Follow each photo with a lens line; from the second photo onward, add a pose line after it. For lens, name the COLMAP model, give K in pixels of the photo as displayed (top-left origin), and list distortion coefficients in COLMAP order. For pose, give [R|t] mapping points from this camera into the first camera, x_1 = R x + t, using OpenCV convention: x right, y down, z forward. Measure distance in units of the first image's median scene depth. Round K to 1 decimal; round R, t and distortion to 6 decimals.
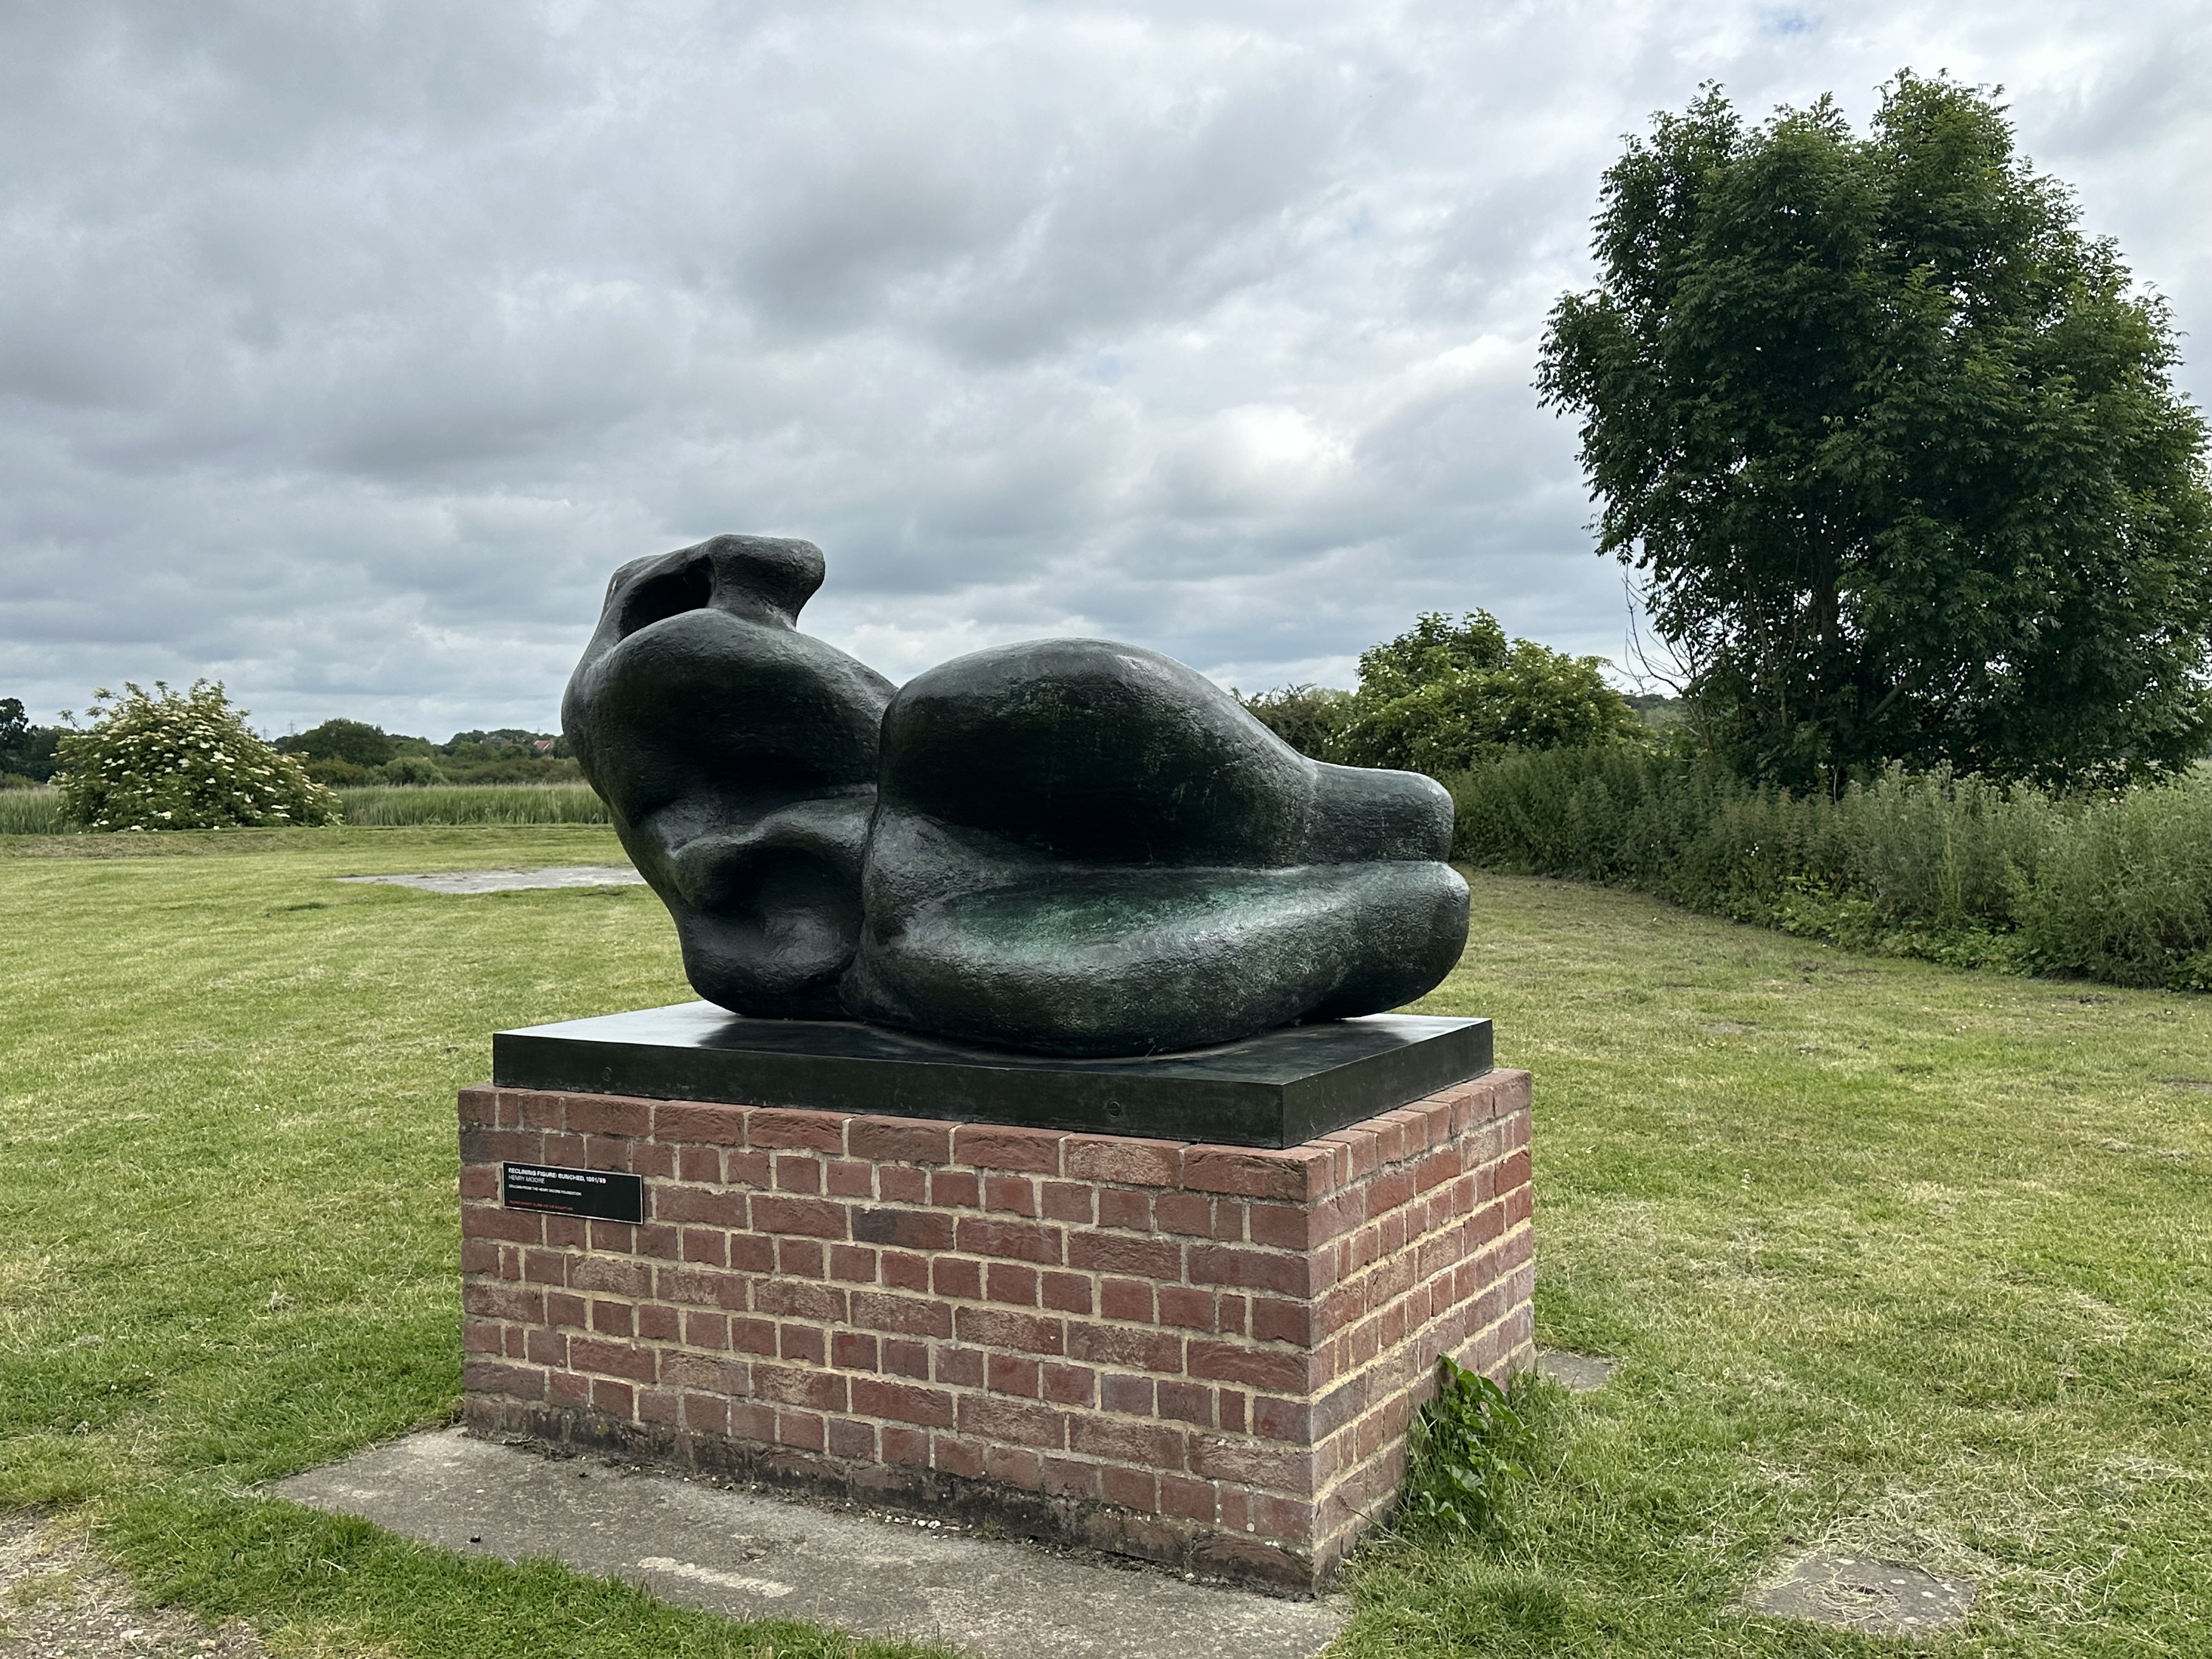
lens RADIAL K [[2099.1, 0, 1106.0], [0, 2099.1, 829.5], [0, 0, 1]] dist [0.185613, -0.469400]
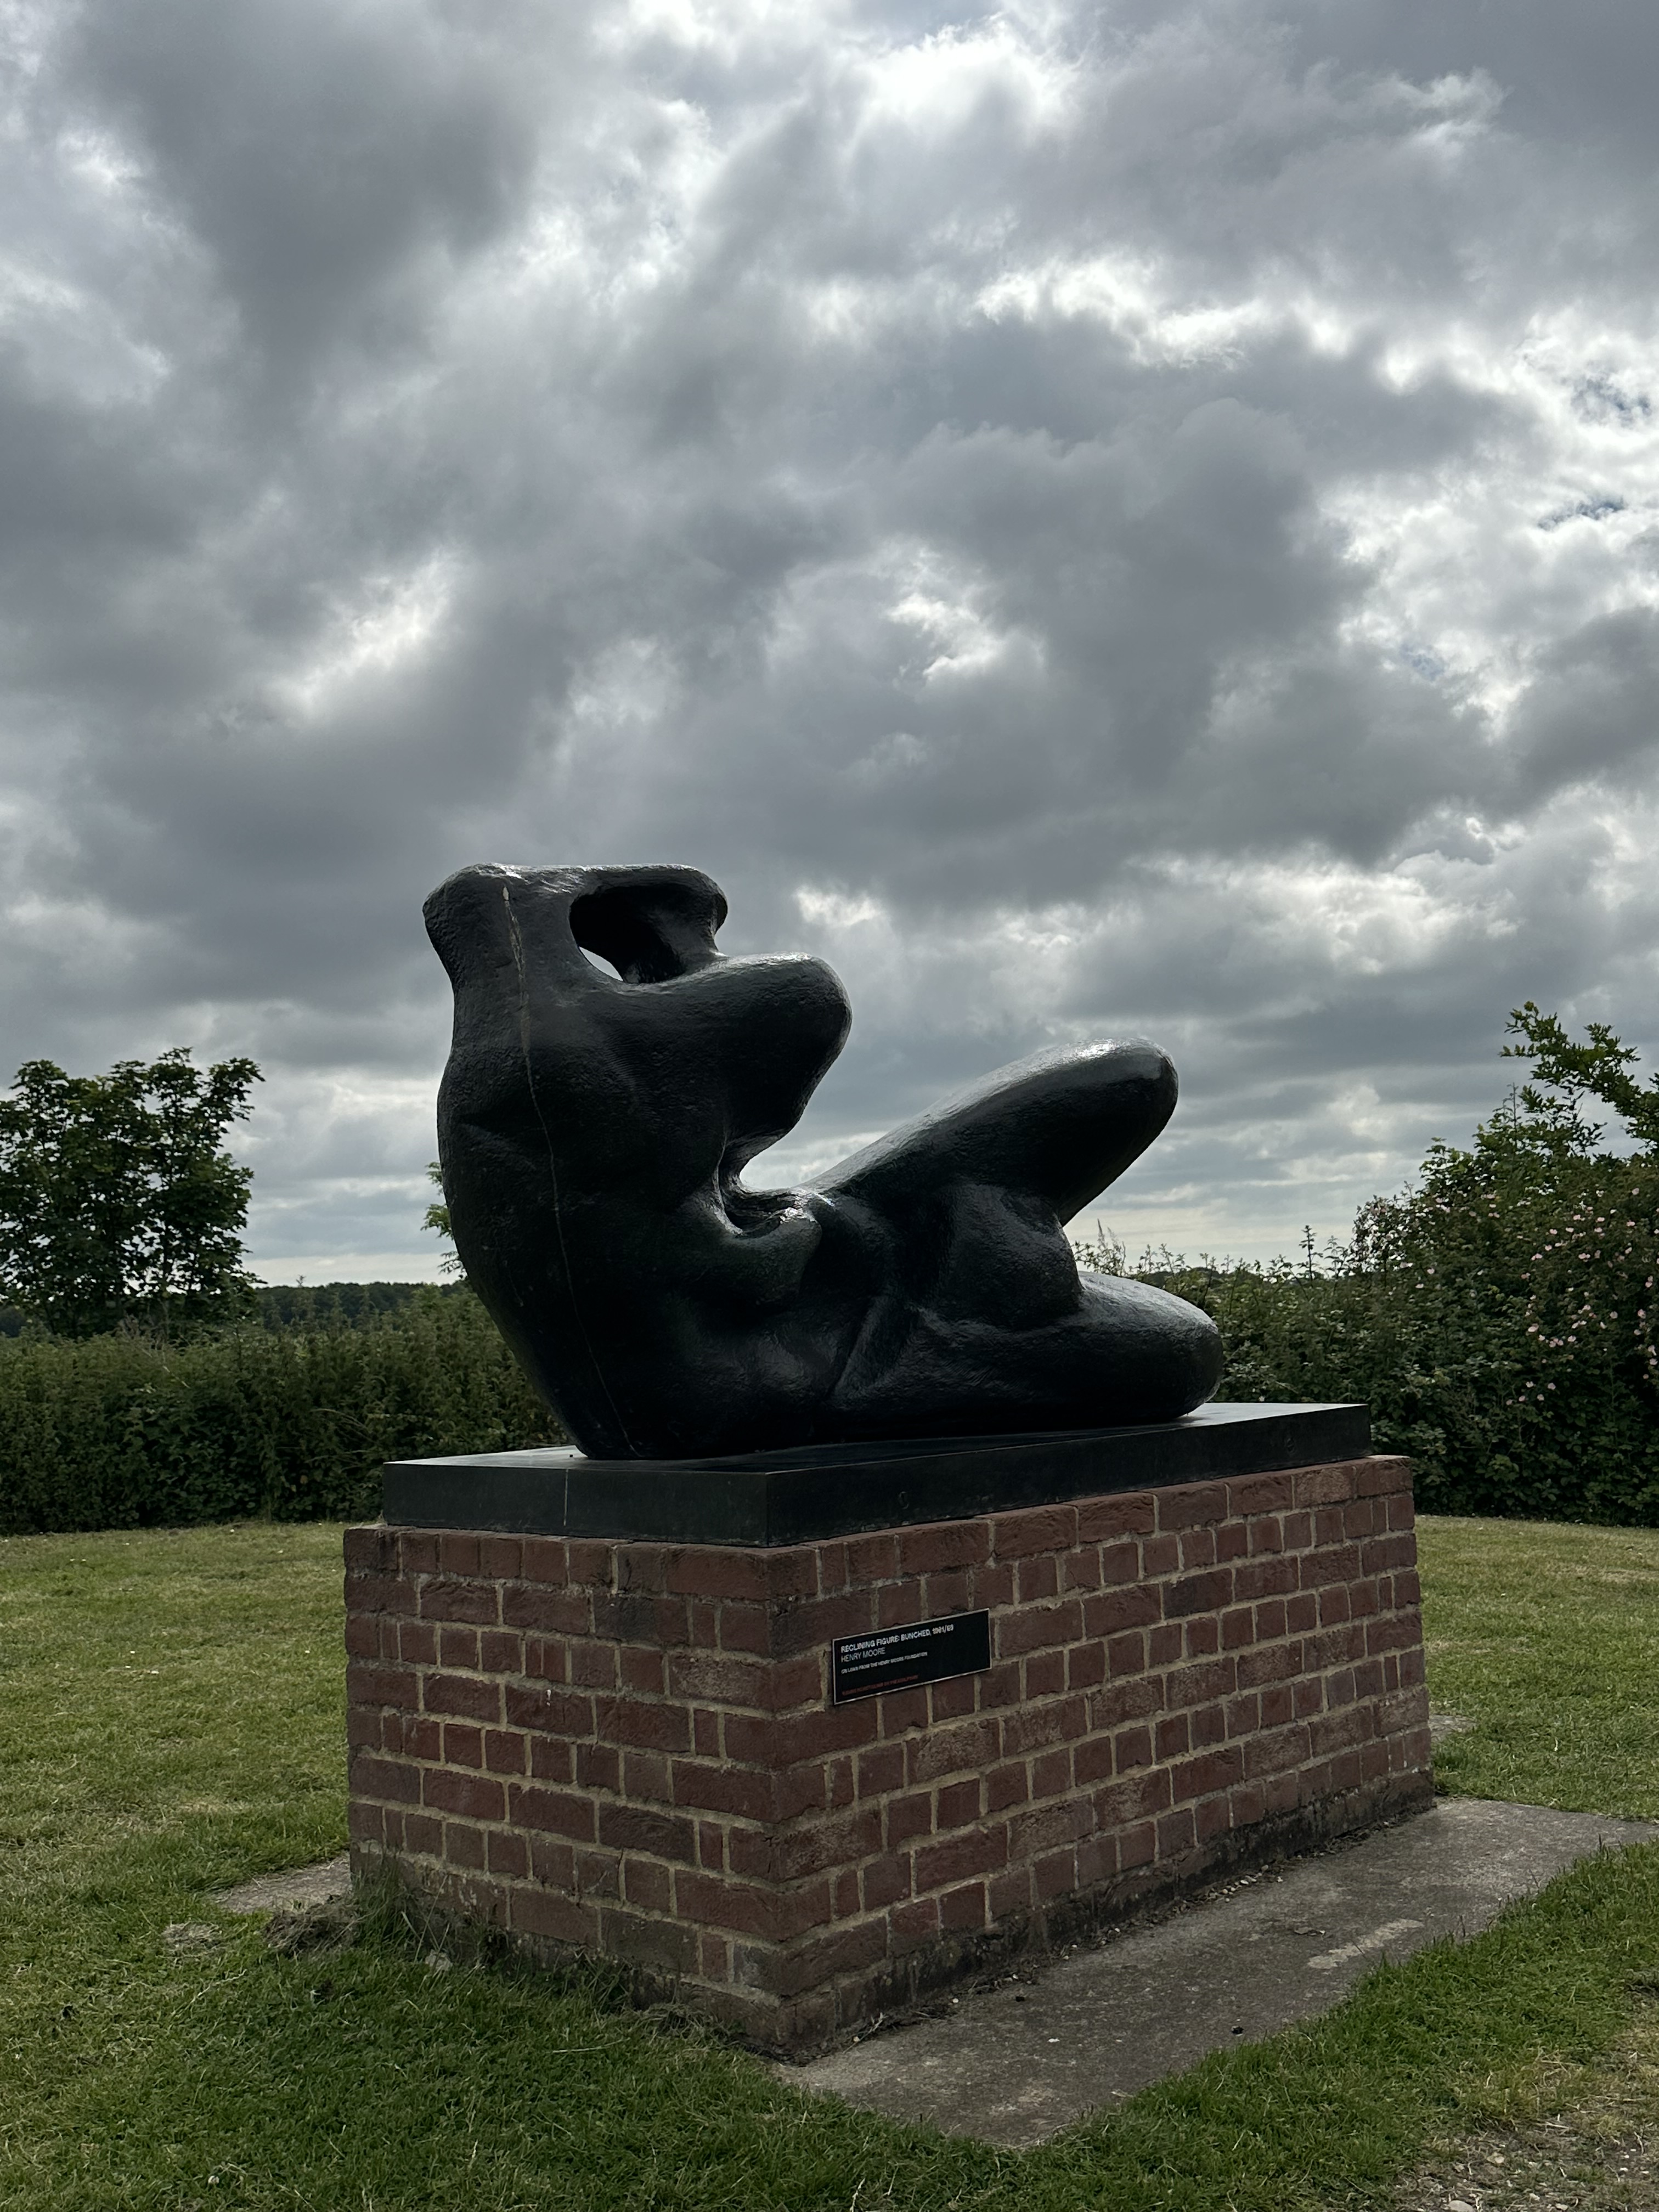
lens RADIAL K [[2099.1, 0, 829.5], [0, 2099.1, 1106.0], [0, 0, 1]] dist [0.185613, -0.469400]
pose [[0.233712, 0.103018, 0.966833, -1.107195], [0.068710, 0.990135, -0.122111, 0.067294], [-0.969875, 0.094970, 0.224328, 0.890703]]
